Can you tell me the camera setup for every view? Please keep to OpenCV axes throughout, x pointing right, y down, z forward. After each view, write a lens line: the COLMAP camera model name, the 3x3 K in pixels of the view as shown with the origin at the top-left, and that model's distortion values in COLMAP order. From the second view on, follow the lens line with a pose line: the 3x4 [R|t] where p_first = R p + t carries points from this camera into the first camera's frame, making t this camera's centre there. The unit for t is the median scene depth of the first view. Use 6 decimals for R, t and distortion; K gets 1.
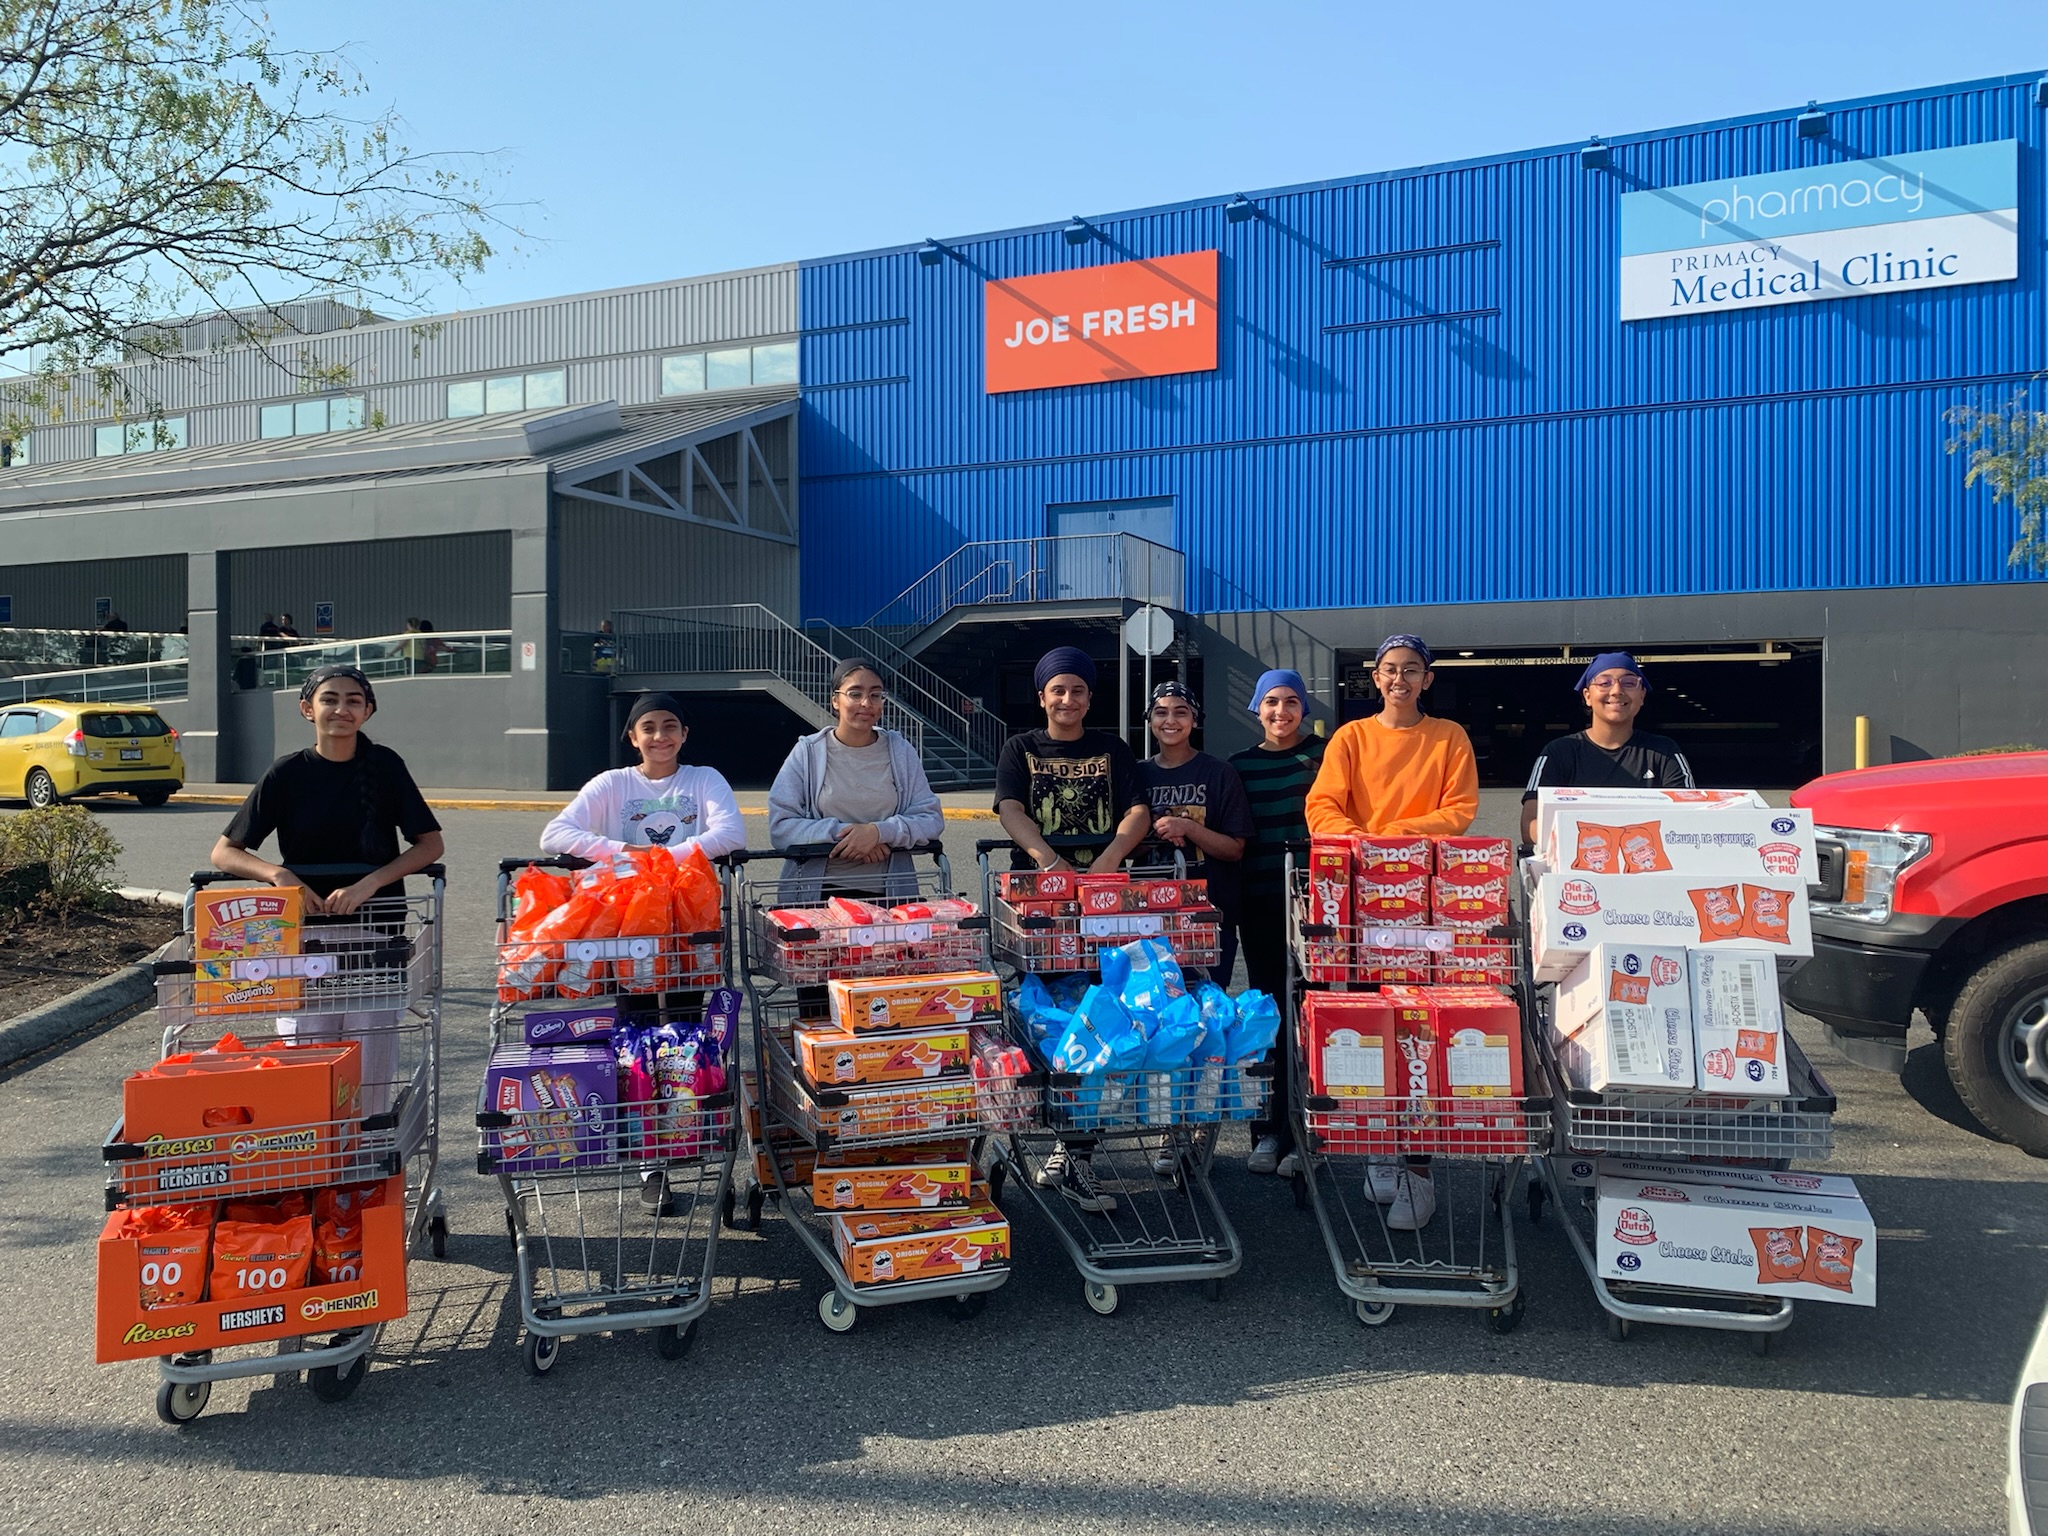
lens RADIAL K [[1574.7, 0, 1034.7], [0, 1574.7, 745.1], [0, 0, 1]] dist [0.007811, -0.010287]
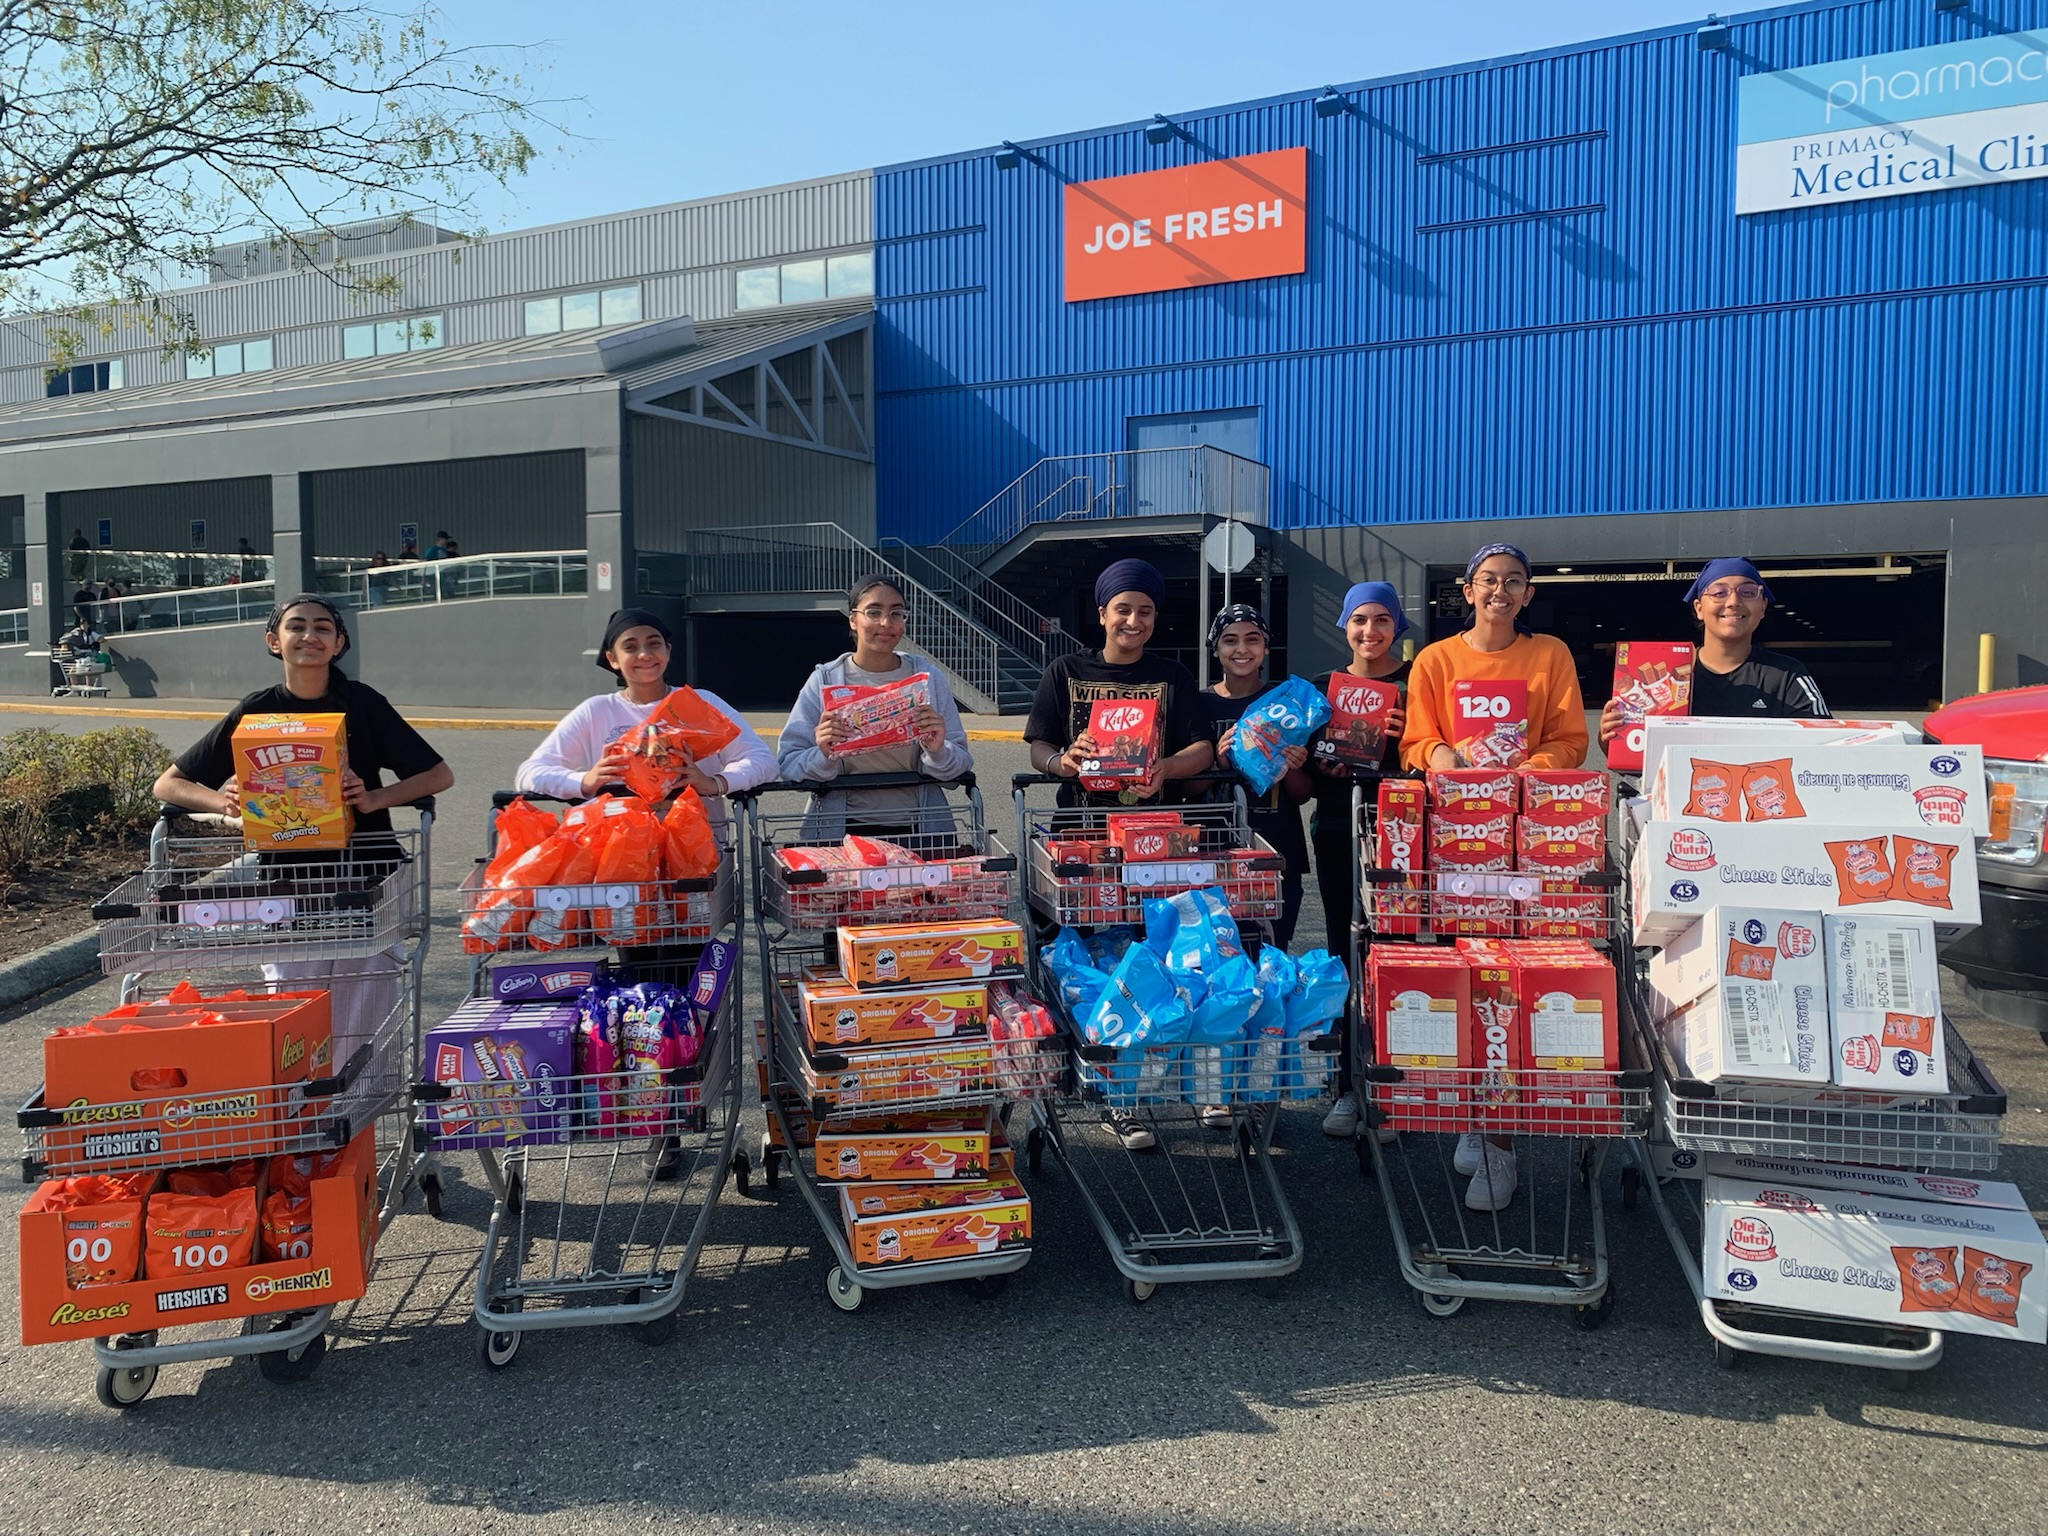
lens RADIAL K [[1576.2, 0, 1034.6], [0, 1576.2, 754.1], [0, 0, 1]] dist [0.007017, -0.010053]
pose [[0.998503, 0.002040, -0.054653, 0.029083], [0.001039, 0.998416, 0.056258, -0.000761], [0.054682, -0.056230, 0.996919, 0.102242]]
